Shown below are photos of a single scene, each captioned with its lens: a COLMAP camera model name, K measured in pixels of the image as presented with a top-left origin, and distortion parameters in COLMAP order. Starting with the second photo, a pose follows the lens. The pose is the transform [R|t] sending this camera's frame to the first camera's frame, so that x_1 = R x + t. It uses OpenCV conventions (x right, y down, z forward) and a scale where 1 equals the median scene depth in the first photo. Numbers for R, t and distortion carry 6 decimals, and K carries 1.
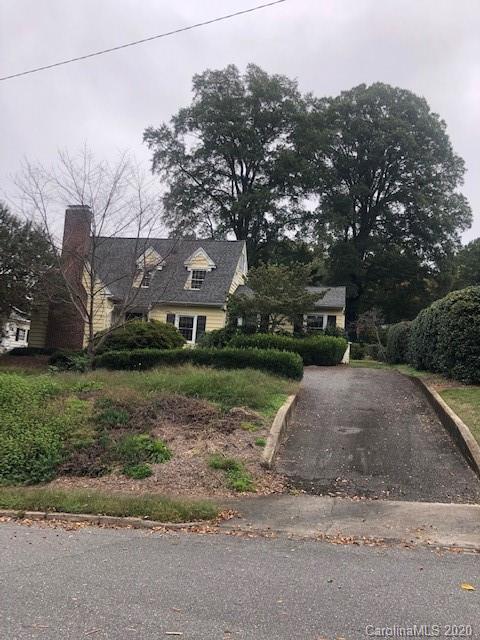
lens RADIAL K [[521.4, 0, 240.1], [0, 521.4, 320.1], [0, 0, 1]] dist [0.049312, -0.047857]
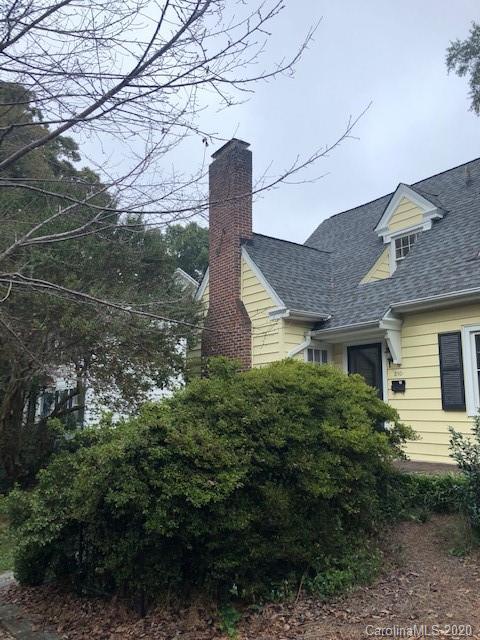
lens RADIAL K [[521.4, 0, 238.5], [0, 521.4, 319.5], [0, 0, 1]] dist [0.049312, -0.047857]
pose [[0.719413, -0.185162, -0.669448, 0.002536], [0.126237, 0.982616, -0.136123, 0.010151], [0.683015, 0.013419, 0.730281, 0.647847]]
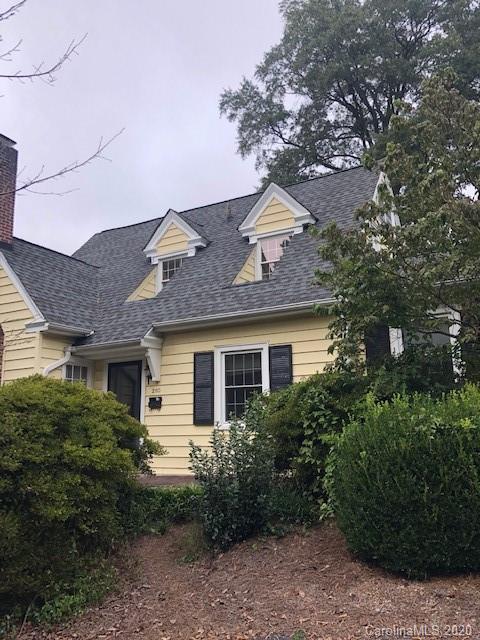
lens RADIAL K [[521.4, 0, 240.8], [0, 521.4, 319.7], [0, 0, 1]] dist [0.049312, -0.047857]
pose [[0.941335, -0.152879, -0.300861, 0.010047], [0.124348, 0.985907, -0.111919, 0.010897], [0.313730, 0.067942, 0.947078, 0.649726]]
